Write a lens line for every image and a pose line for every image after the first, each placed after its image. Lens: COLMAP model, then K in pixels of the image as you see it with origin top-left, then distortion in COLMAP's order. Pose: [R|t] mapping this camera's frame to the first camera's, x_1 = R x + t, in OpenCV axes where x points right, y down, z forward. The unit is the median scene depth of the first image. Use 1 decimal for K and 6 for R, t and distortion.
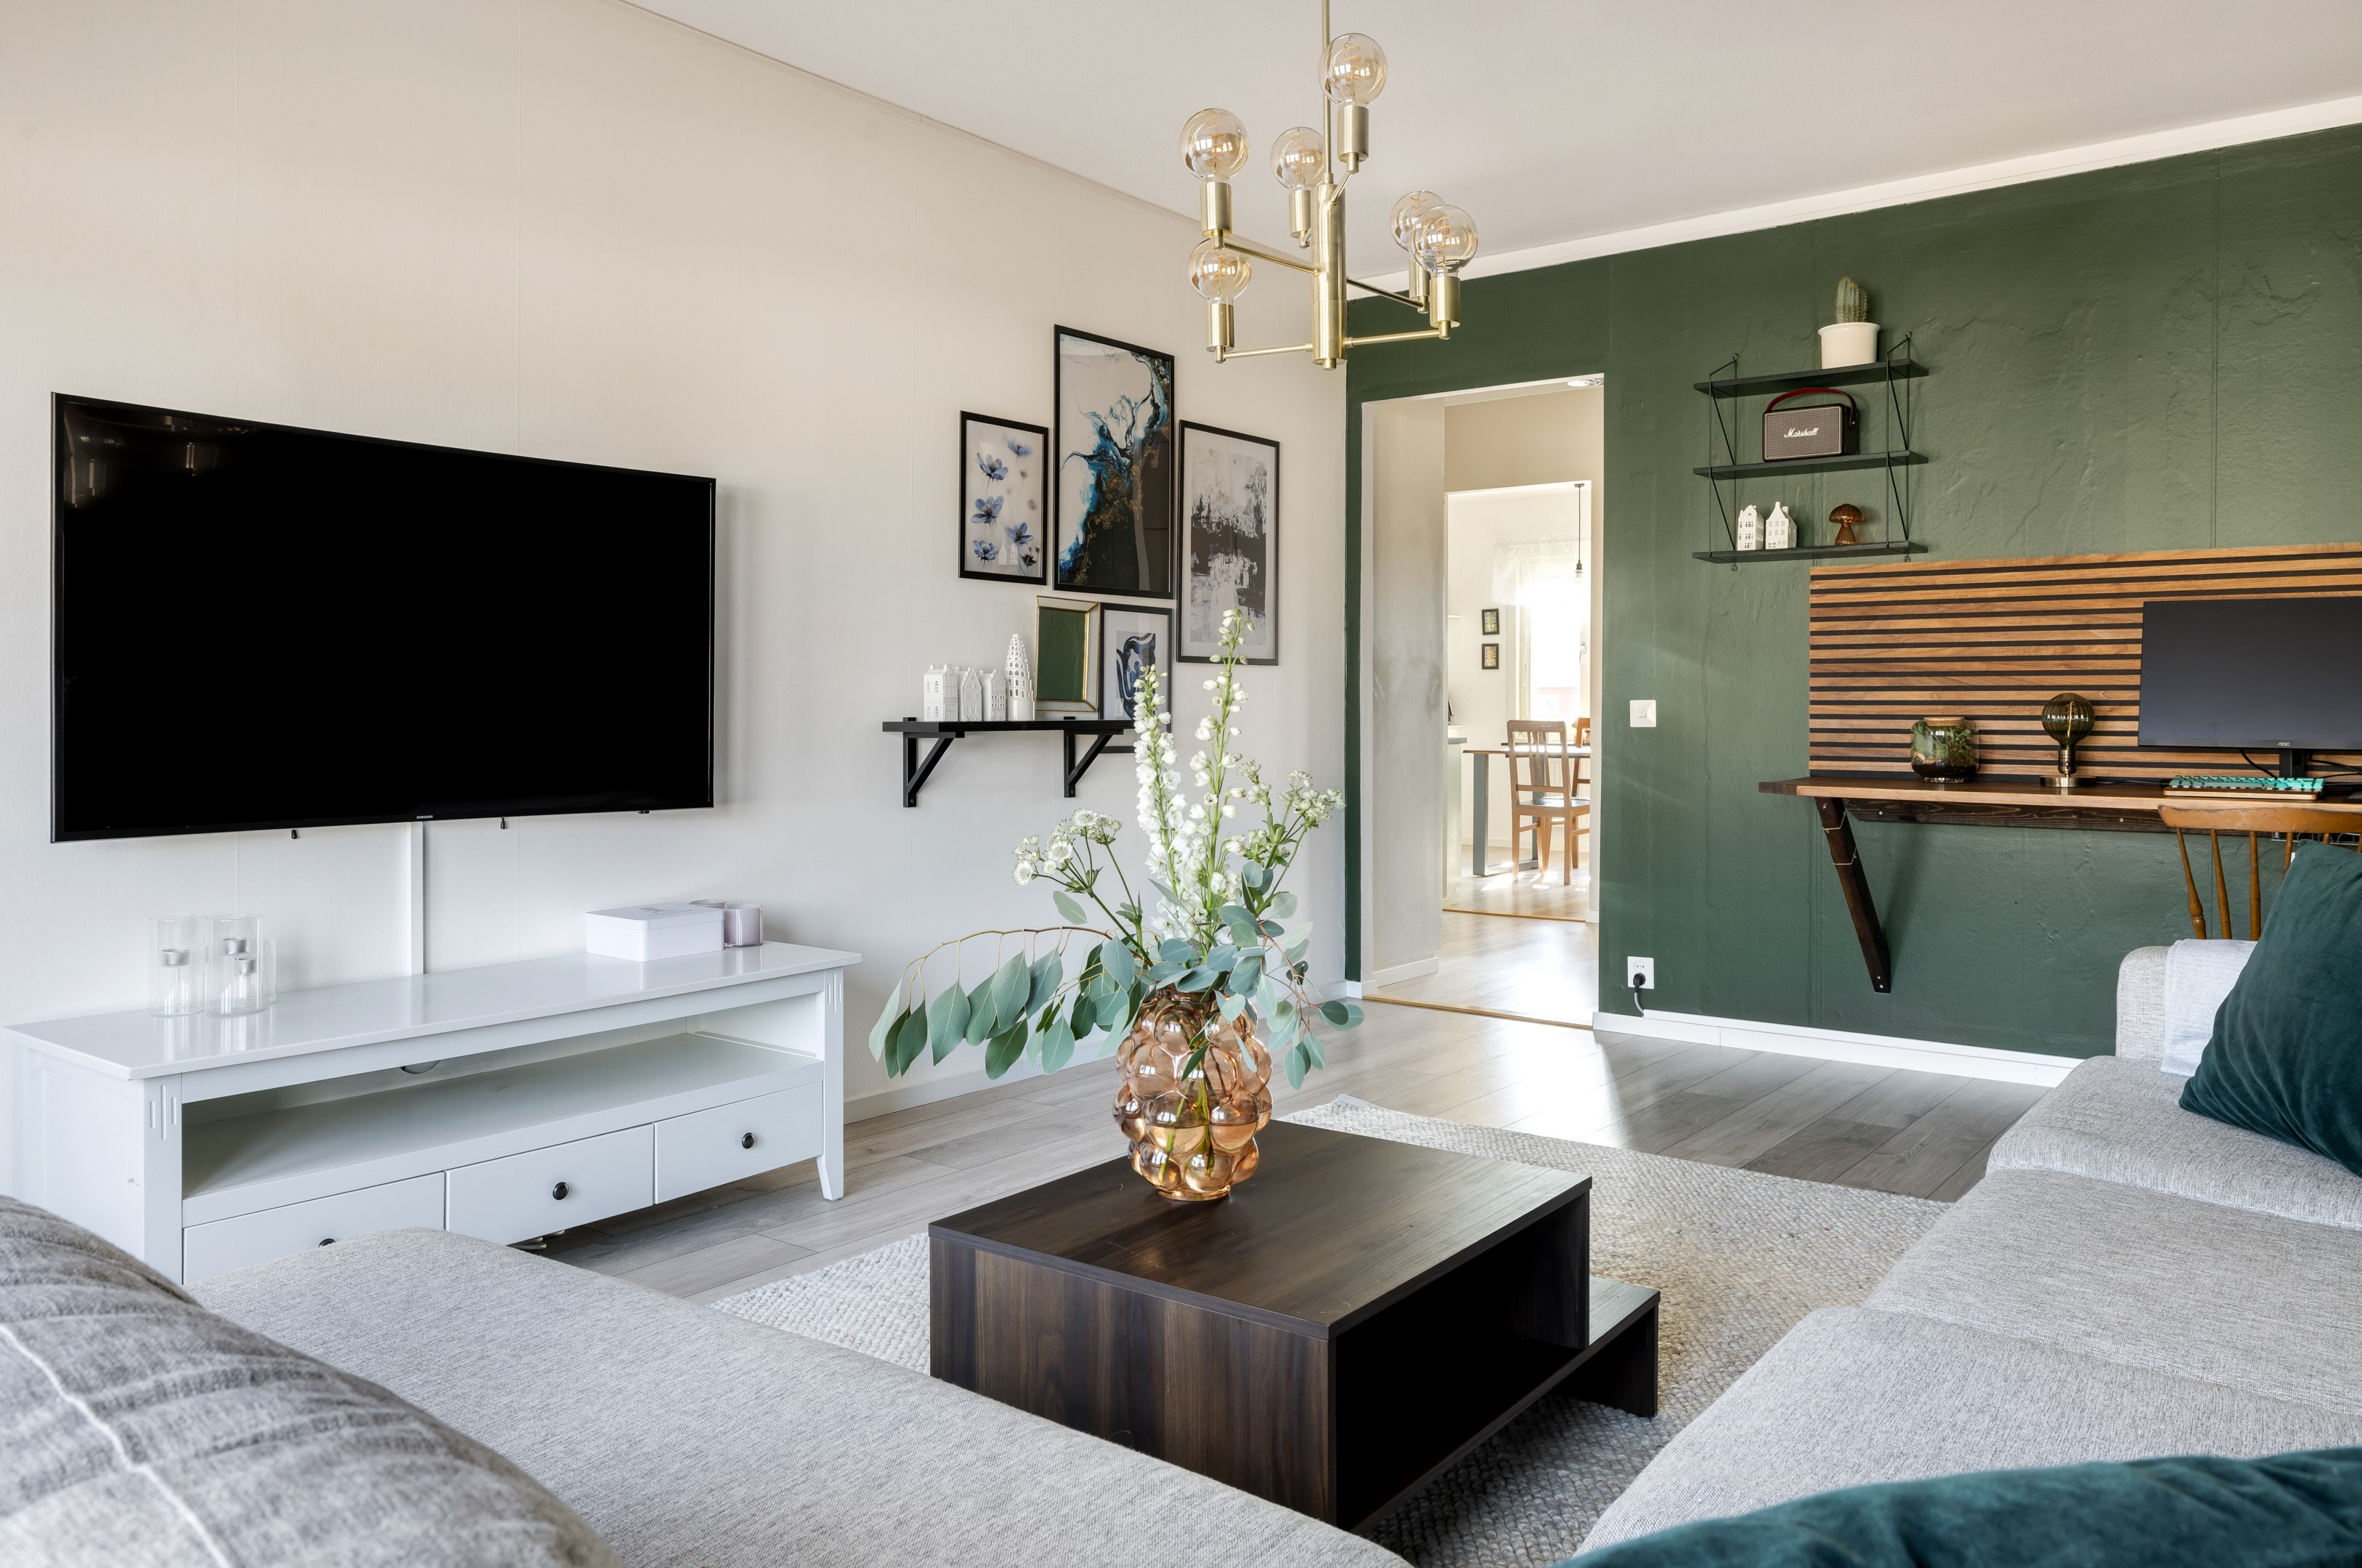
lens RADIAL K [[1661.6, 0, 1223.0], [0, 1661.6, 719.6], [0, 0, 1]] dist [-0.002483, 0.004109]
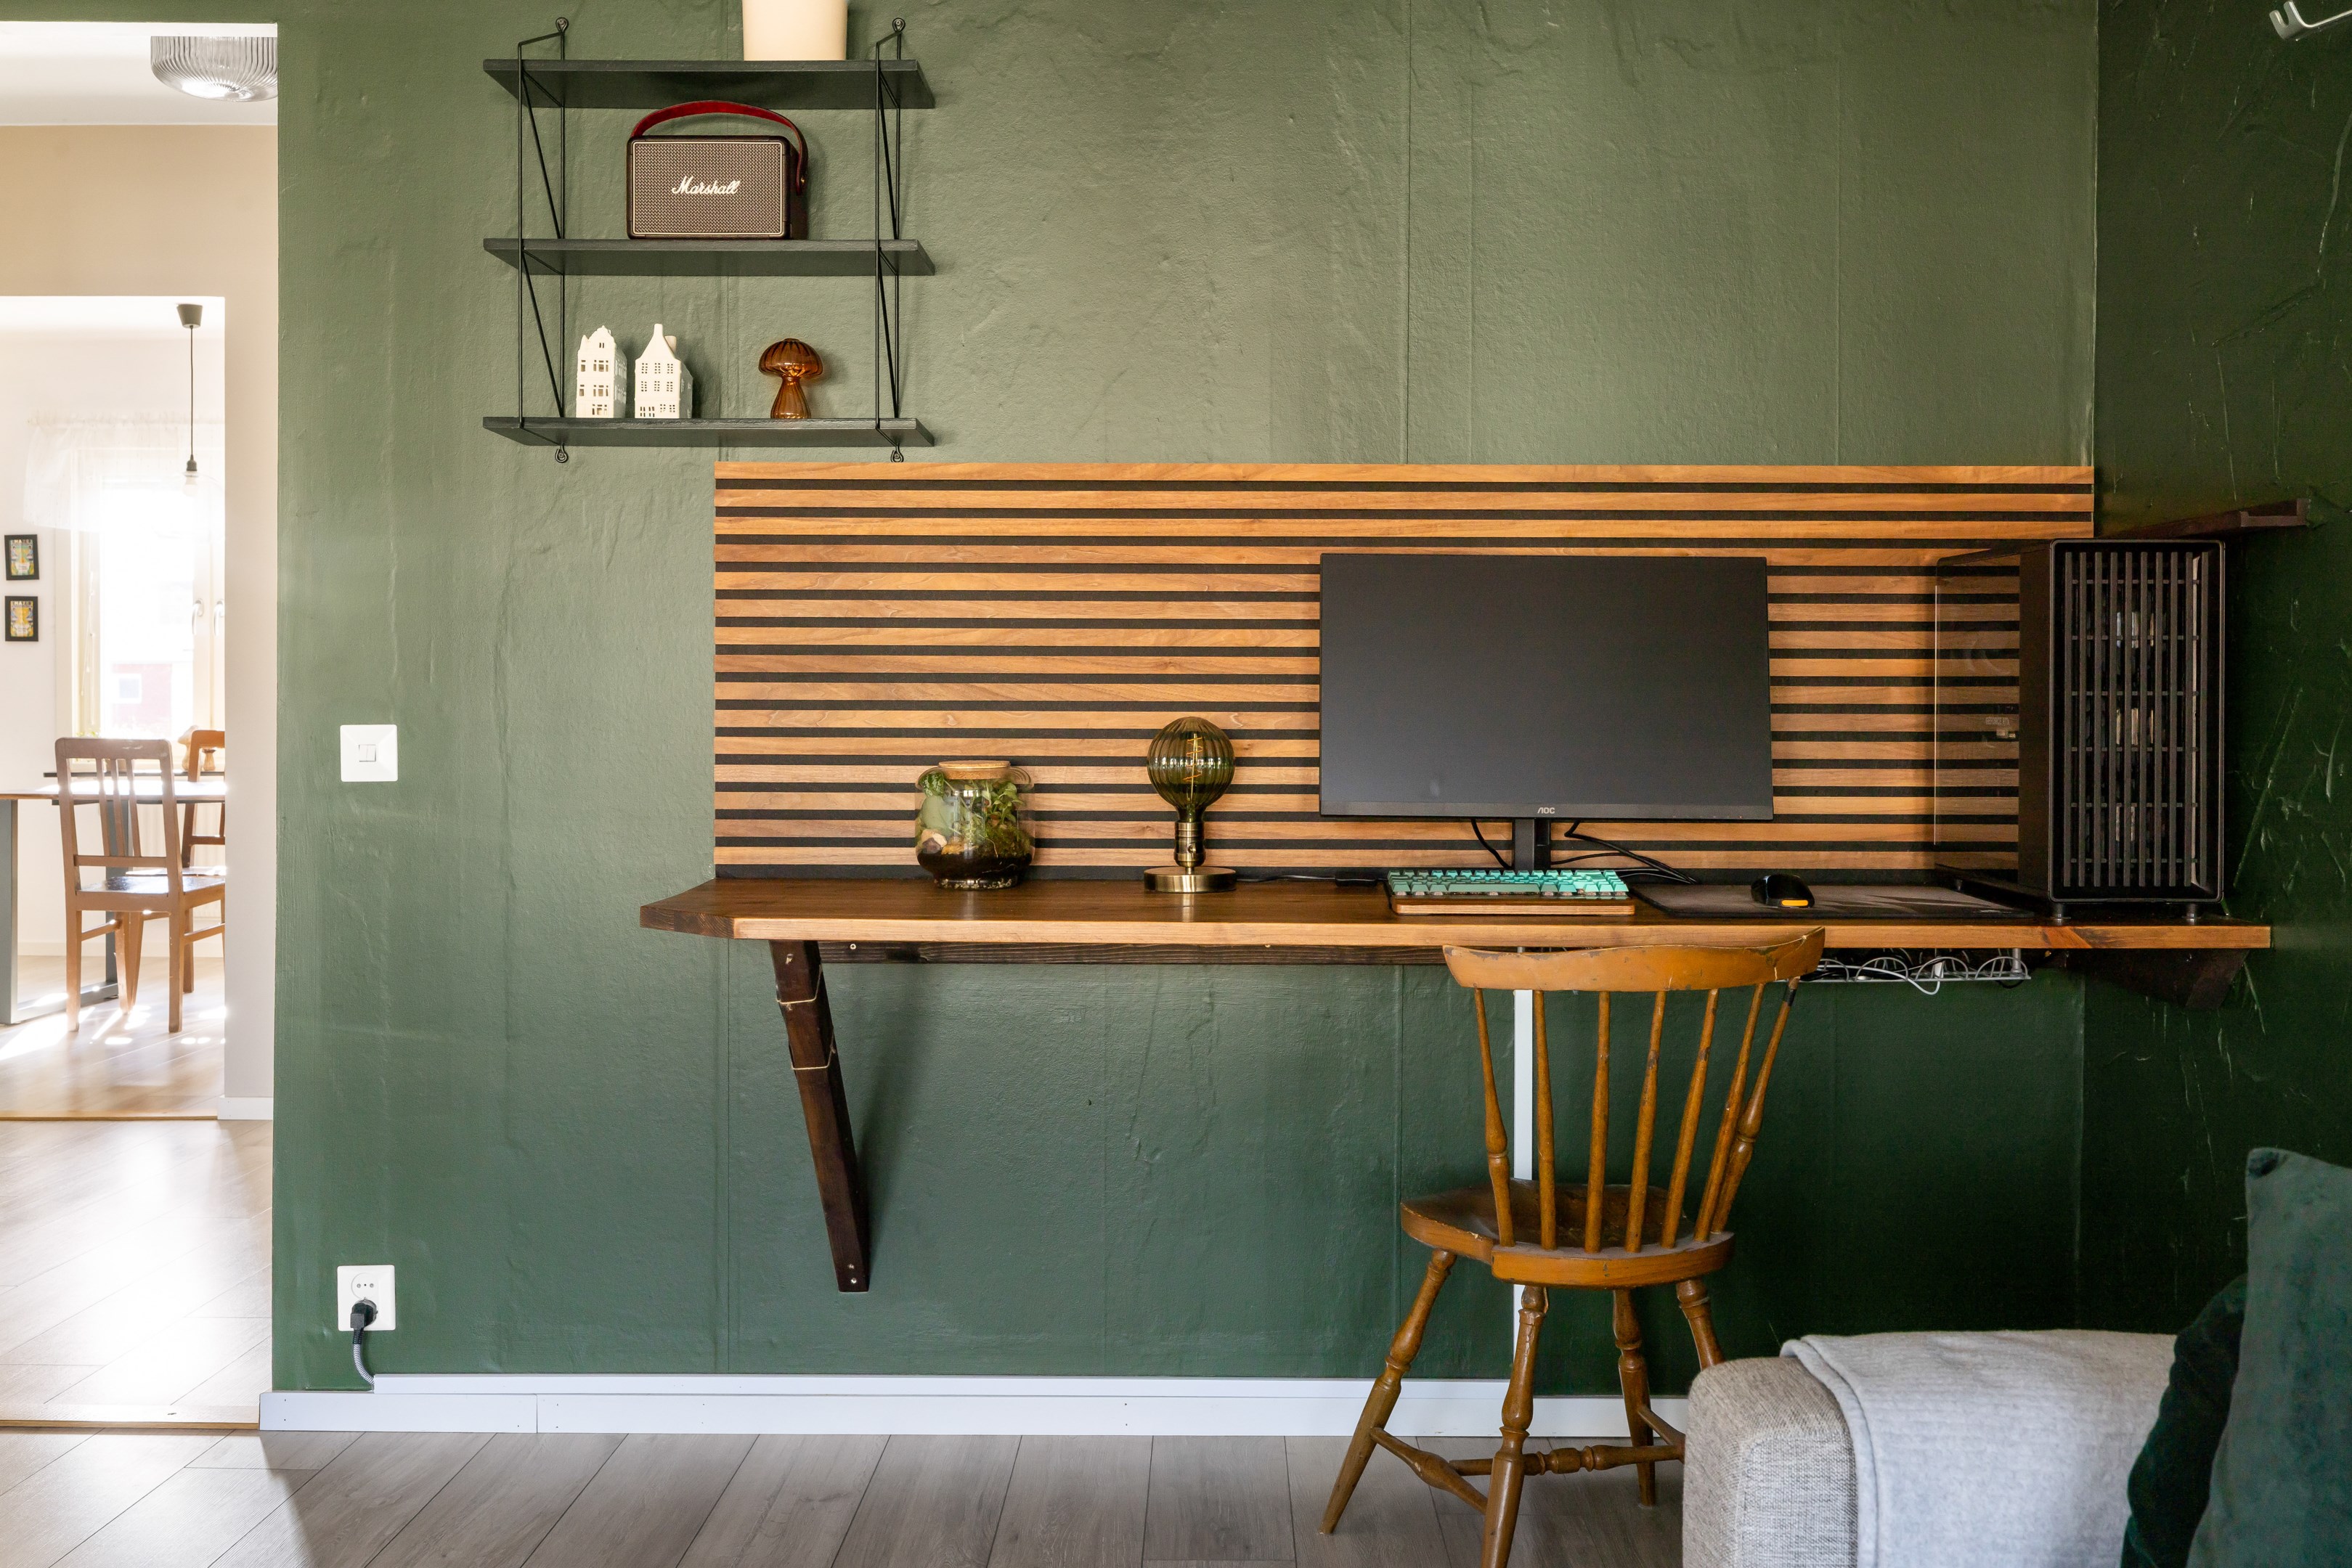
lens RADIAL K [[2250.6, 0, 1176.9], [0, 2250.6, 714.6], [0, 0, 1]] dist [0.000190, 0.000000]
pose [[0.807308, -0.004960, 0.590109, 0.066375], [0.003207, 0.999987, 0.004018, -0.018299], [-0.590121, -0.001352, 0.807314, 0.381972]]
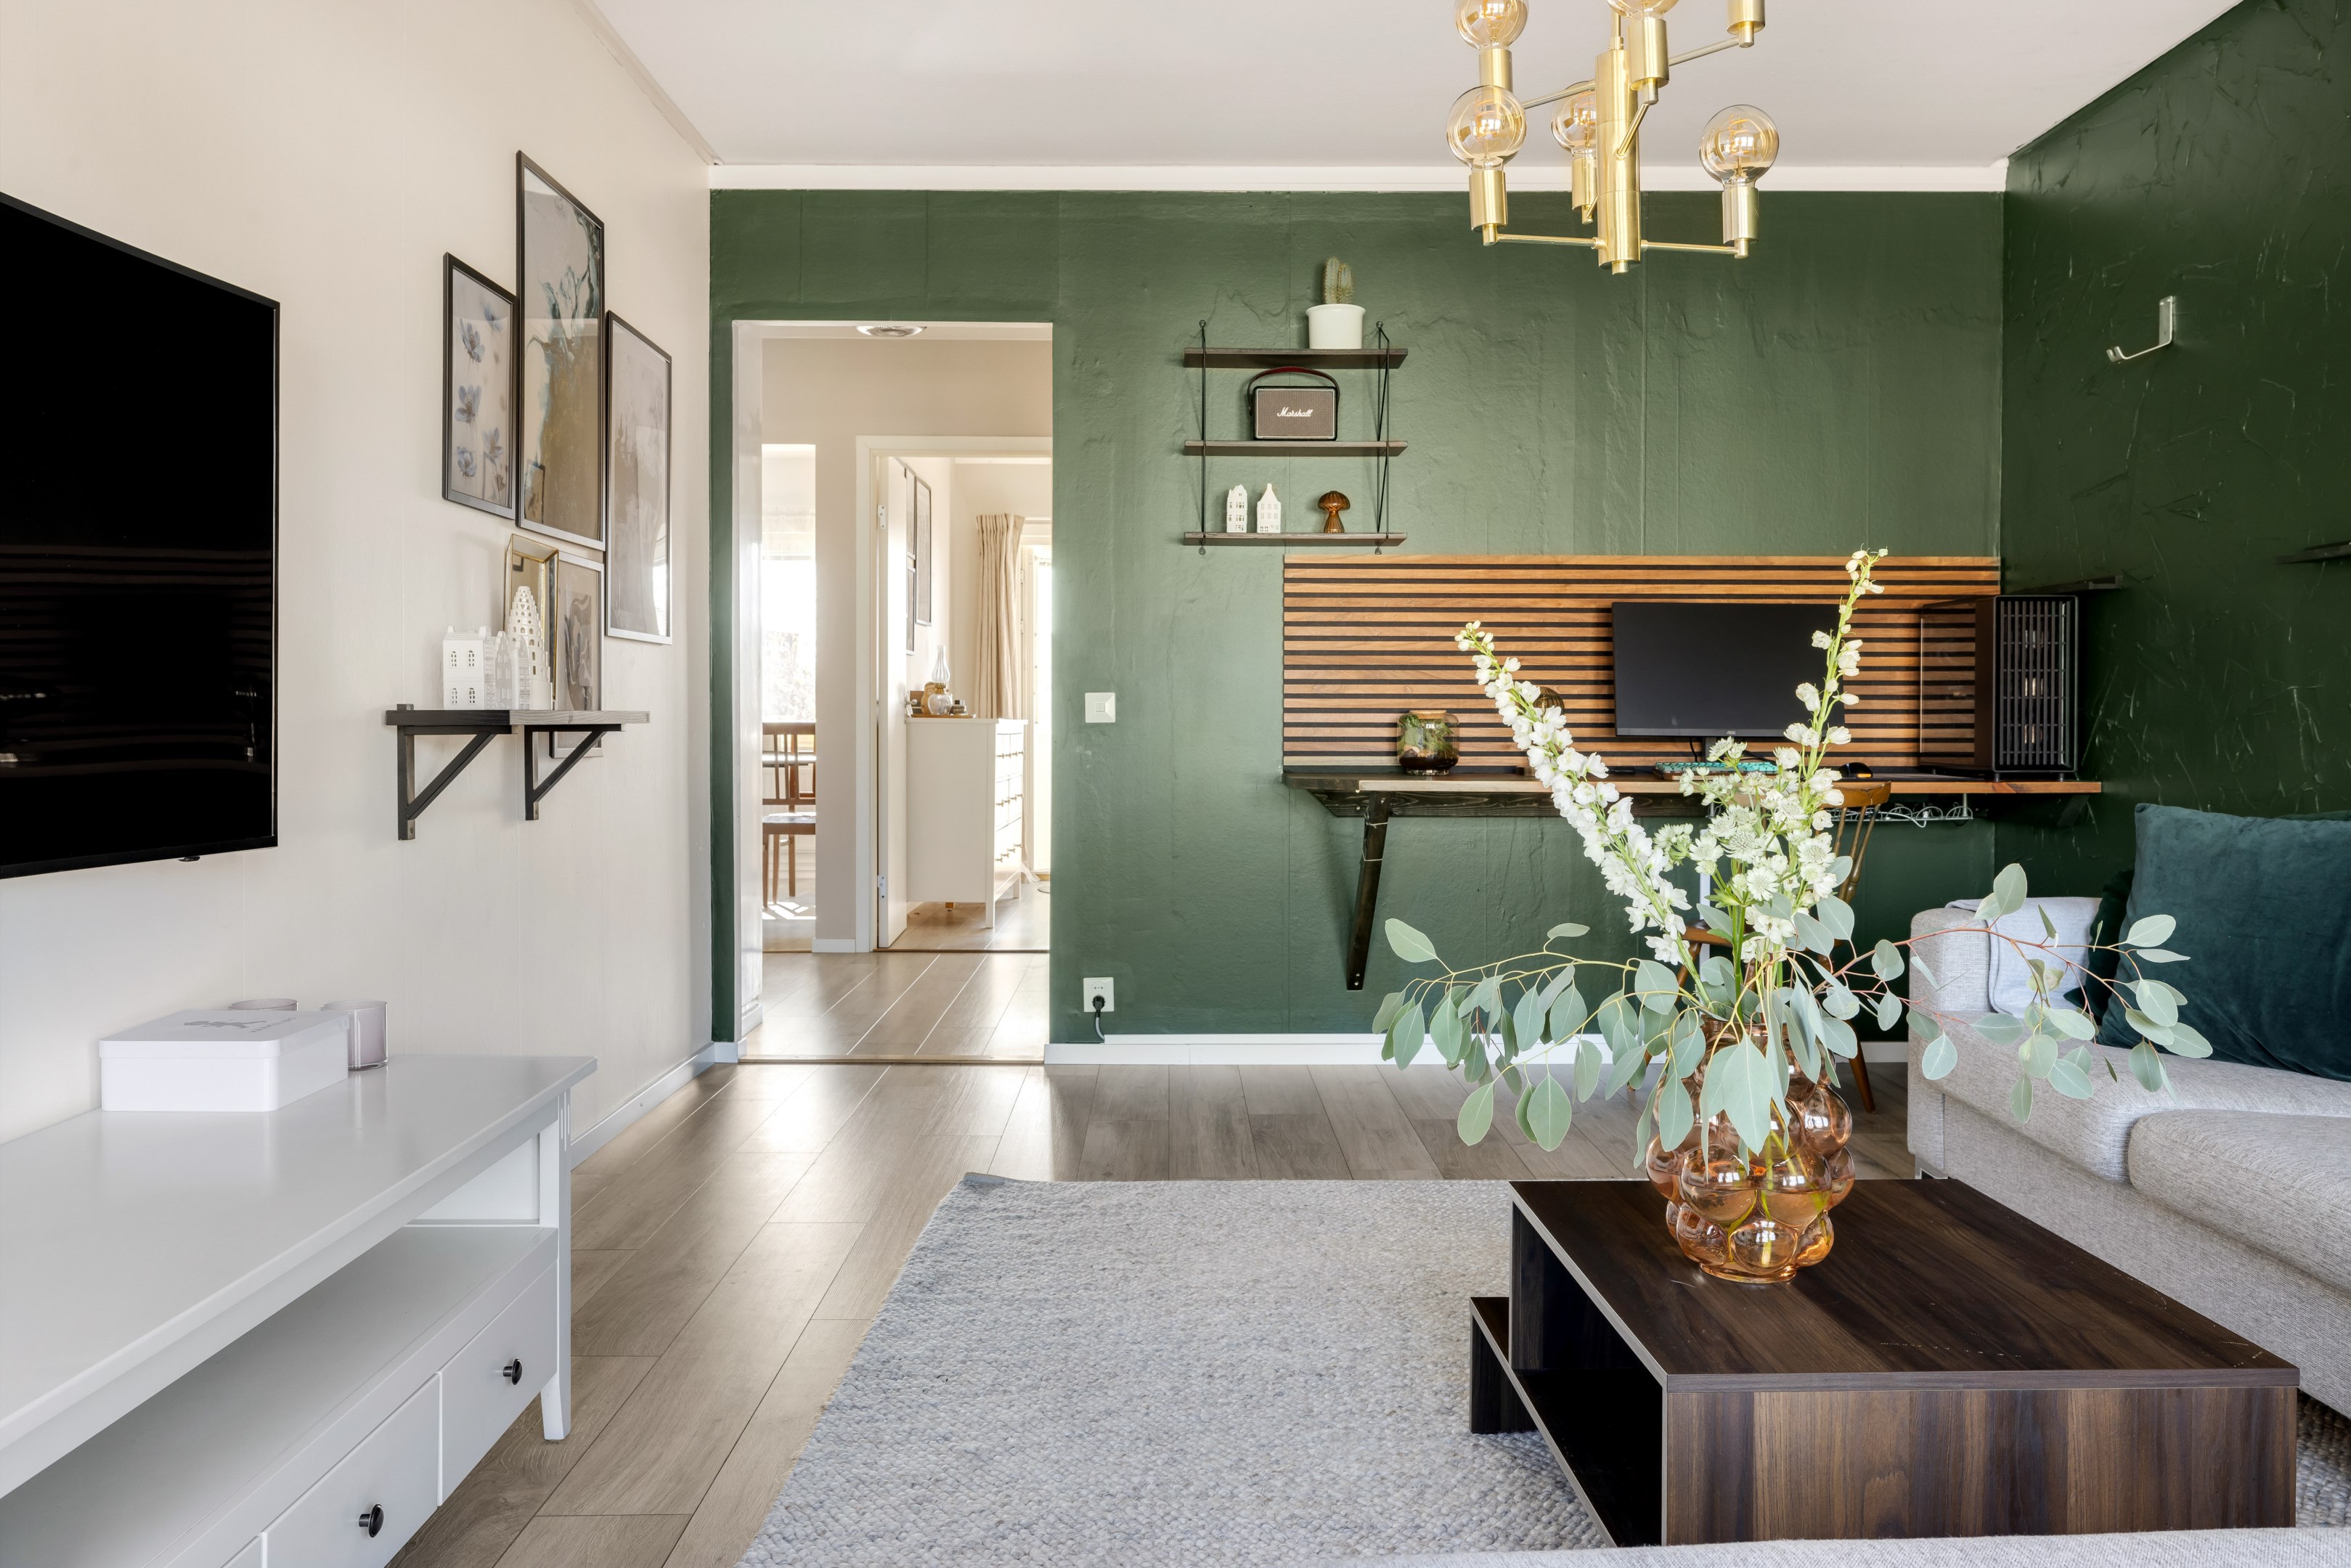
lens RADIAL K [[1816.7, 0, 1188.5], [0, 1816.7, 747.3], [0, 0, 1]] dist [0.010664, -0.000519]
pose [[0.792419, -0.010237, 0.609891, -0.345397], [0.004839, 0.999933, 0.010497, 0.008605], [-0.609958, -0.005366, 0.792415, 0.209419]]
